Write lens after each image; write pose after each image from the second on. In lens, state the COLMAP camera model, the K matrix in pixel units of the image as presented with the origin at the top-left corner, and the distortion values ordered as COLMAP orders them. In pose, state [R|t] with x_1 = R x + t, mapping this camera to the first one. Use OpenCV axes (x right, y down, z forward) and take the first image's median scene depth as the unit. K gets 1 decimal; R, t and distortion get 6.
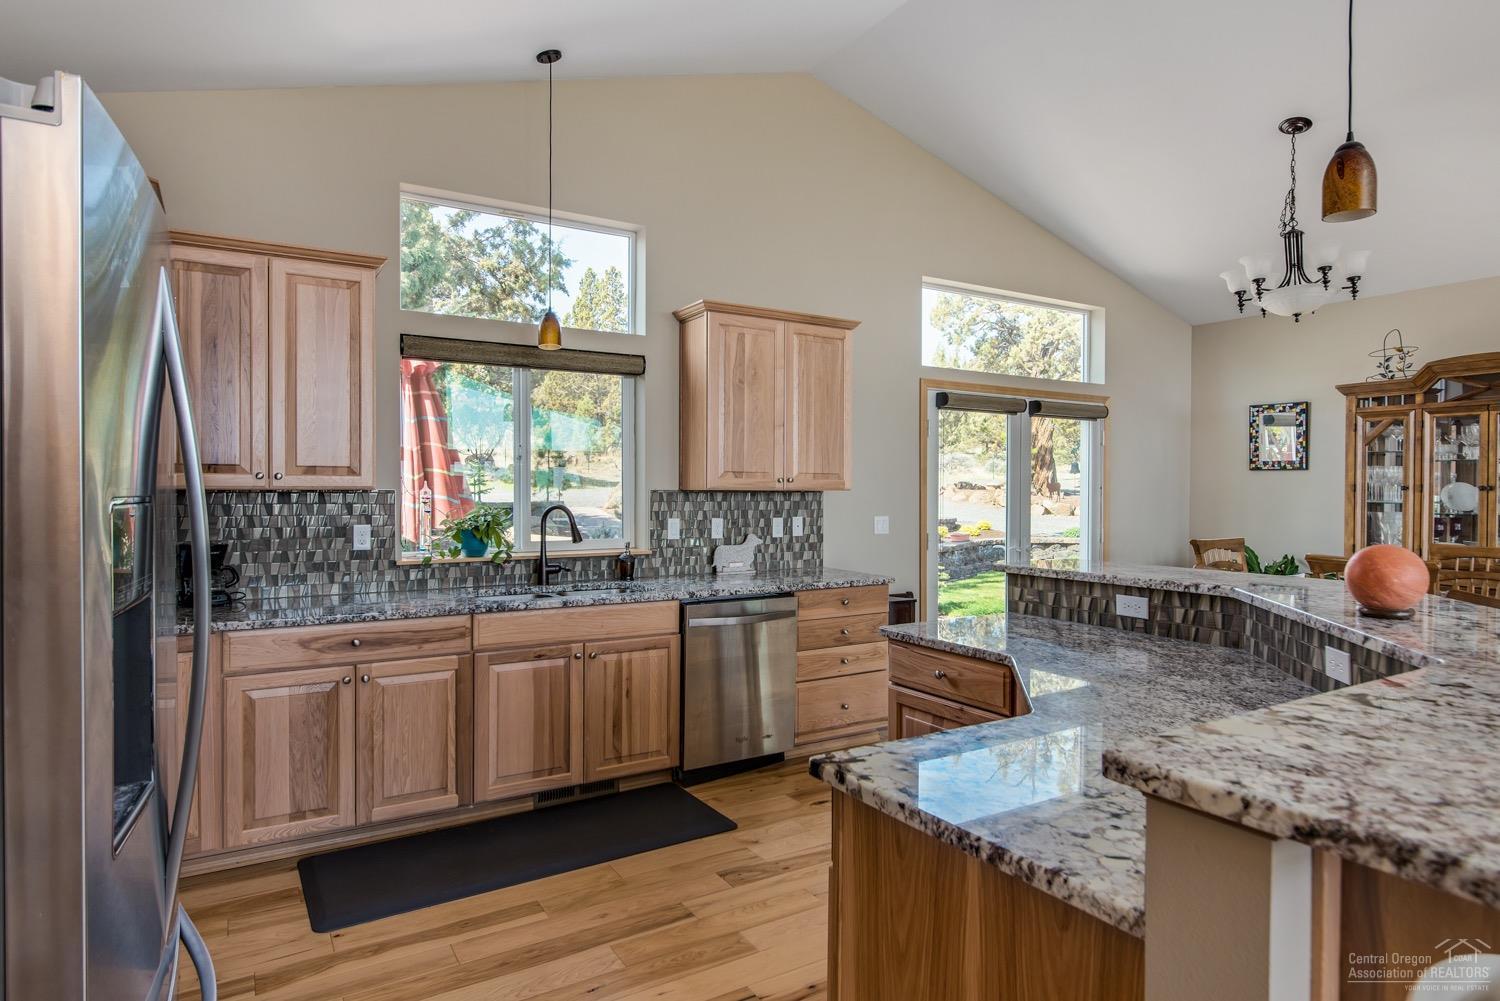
lens RADIAL K [[805.7, 0, 754.7], [0, 805.7, 493.3], [0, 0, 1]] dist [-0.000516, -0.000028]
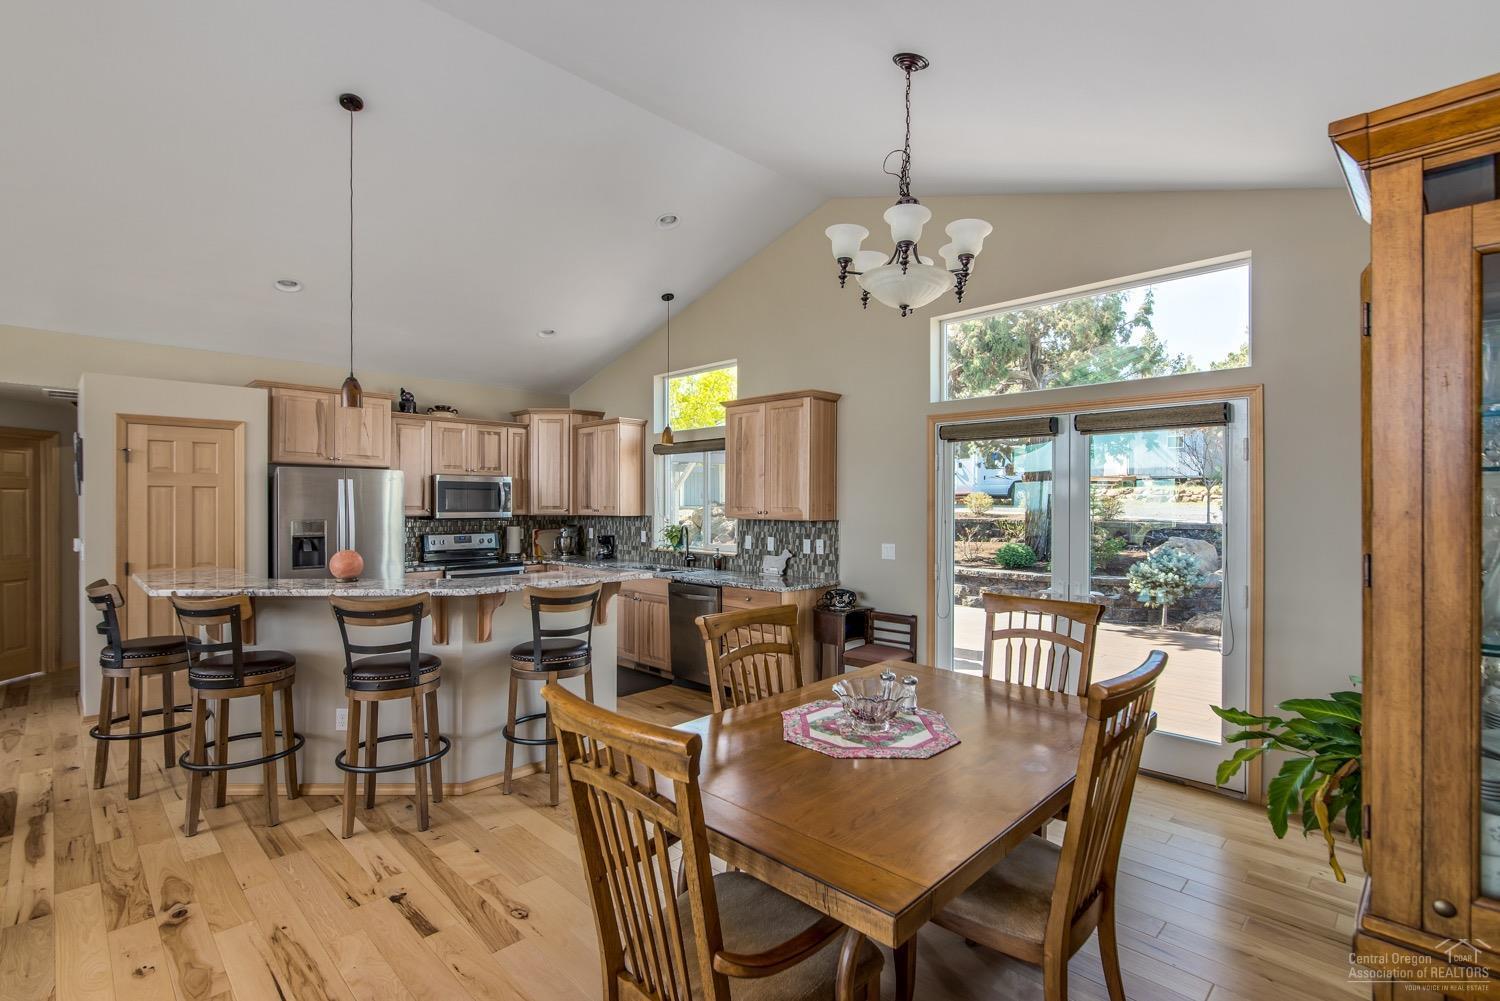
lens RADIAL K [[691.3, 0, 755.2], [0, 691.3, 507.3], [0, 0, 1]] dist [0.001423, 0.000196]
pose [[0.262969, 0.002565, -0.964801, 1.226964], [-0.007374, 0.999973, 0.000649, -0.025911], [0.964776, 0.006944, 0.262981, 0.656232]]
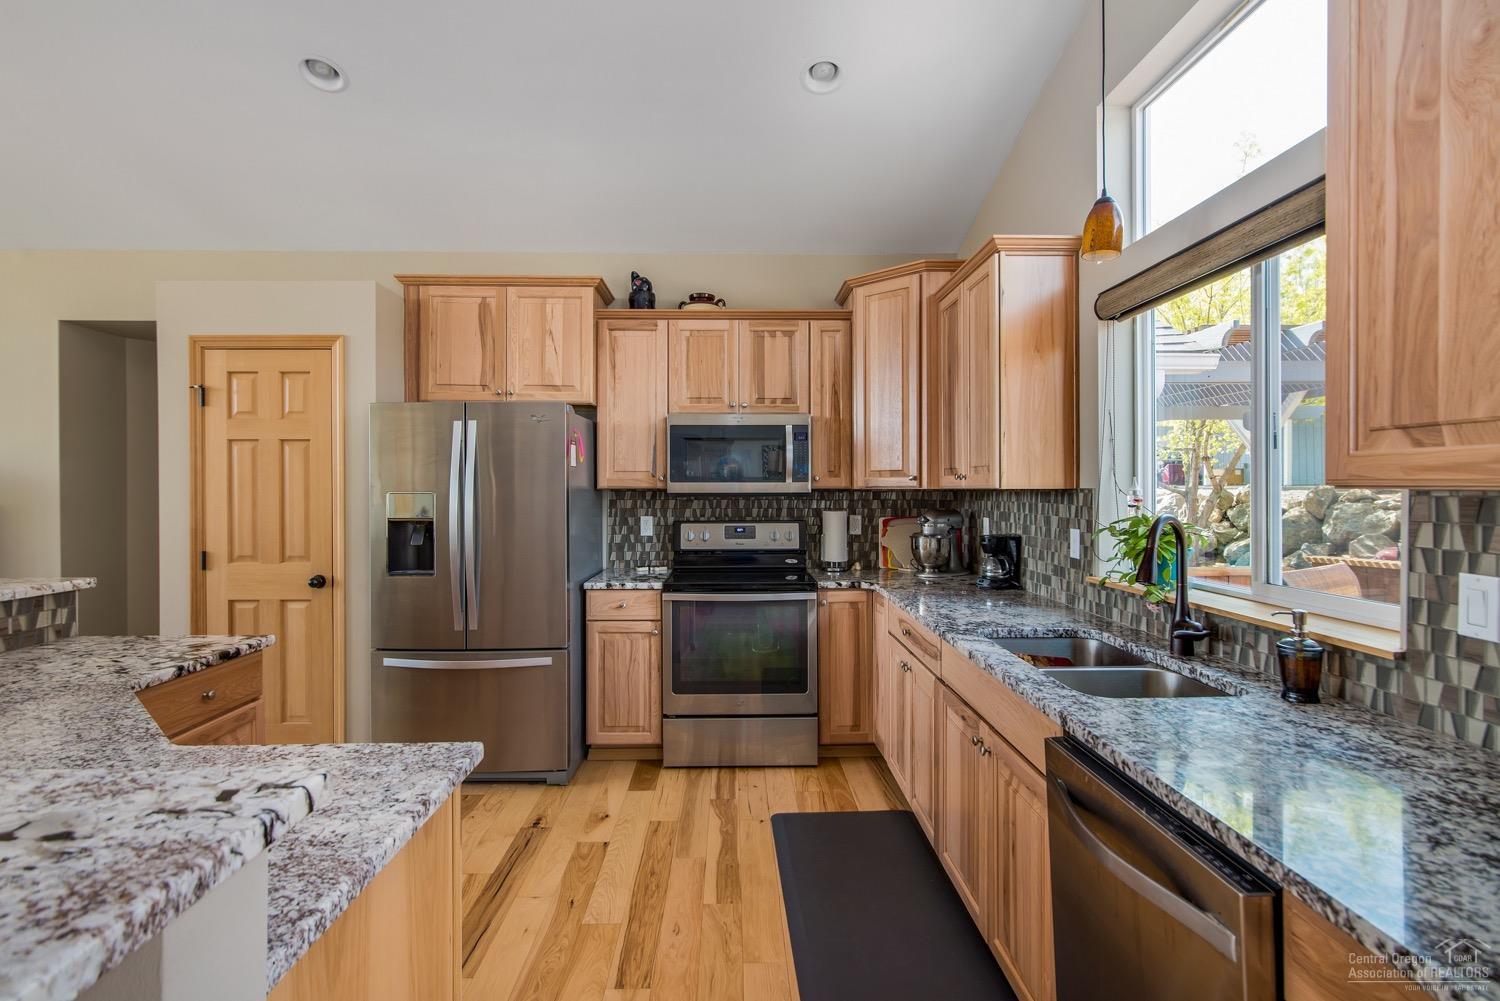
lens RADIAL K [[719.3, 0, 747.2], [0, 719.3, 489.3], [0, 0, 1]] dist [-0.003106, -0.000228]
pose [[-0.482162, -0.000921, -0.876082, 0.301092], [-0.005537, 0.999983, 0.001996, -0.002765], [0.876065, 0.005814, -0.482158, 0.883305]]
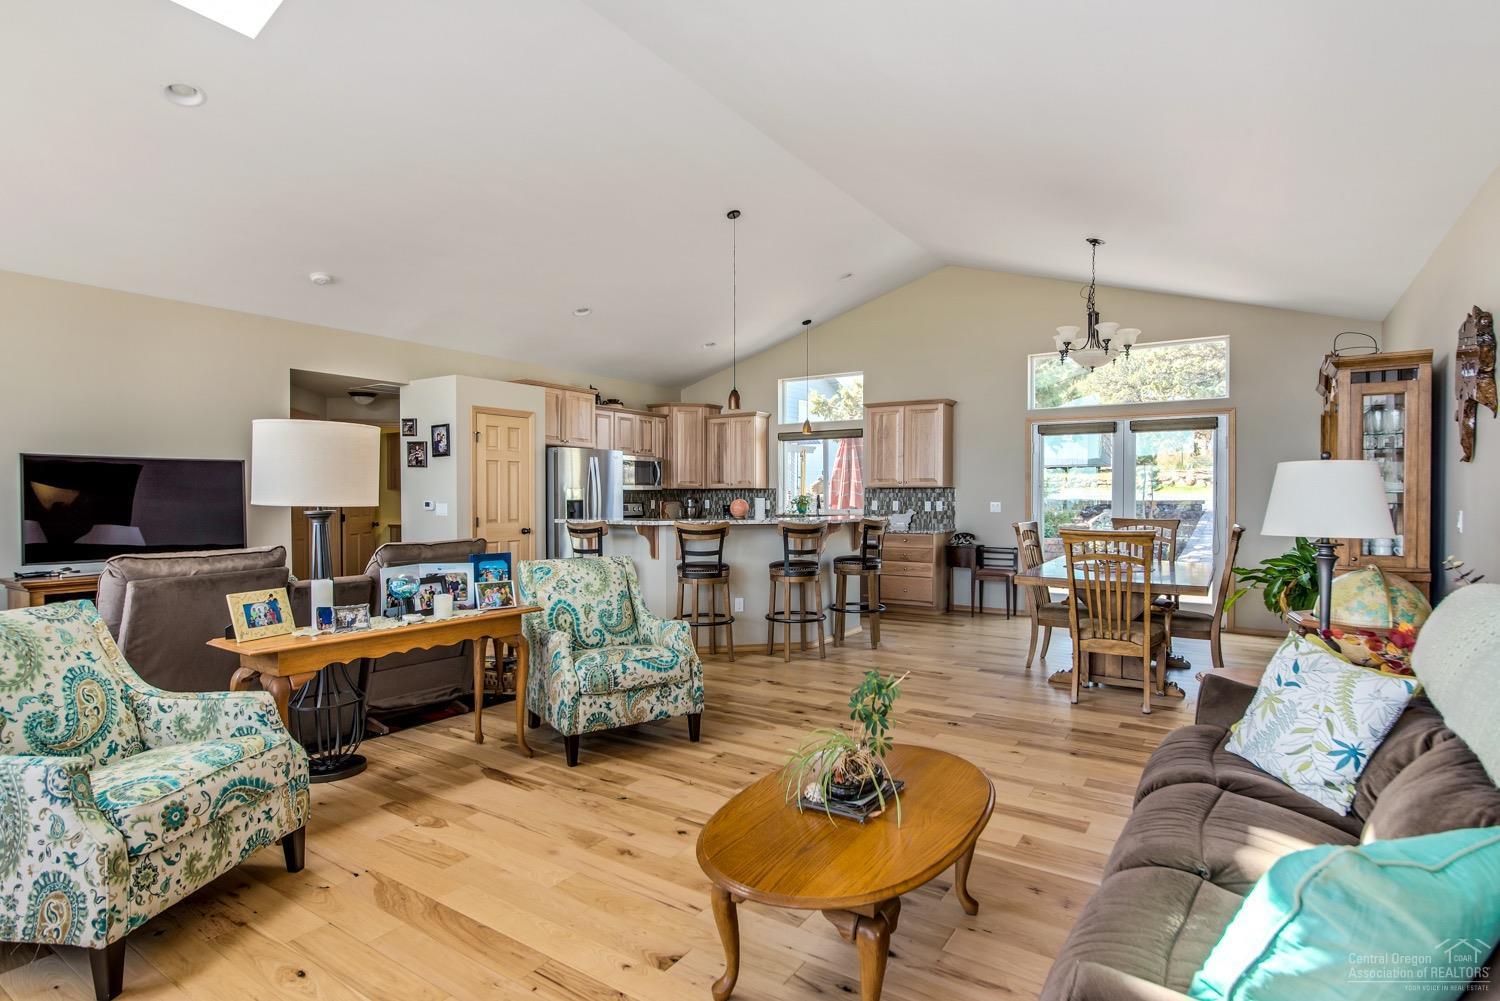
lens RADIAL K [[746.4, 0, 759.8], [0, 746.4, 507.0], [0, 0, 1]] dist [0.000016, 0.000071]
pose [[0.449498, 0.011161, -0.893211, 1.585918], [-0.004119, 0.999937, 0.010422, 0.029020], [0.893272, -0.001006, 0.449516, -0.196922]]
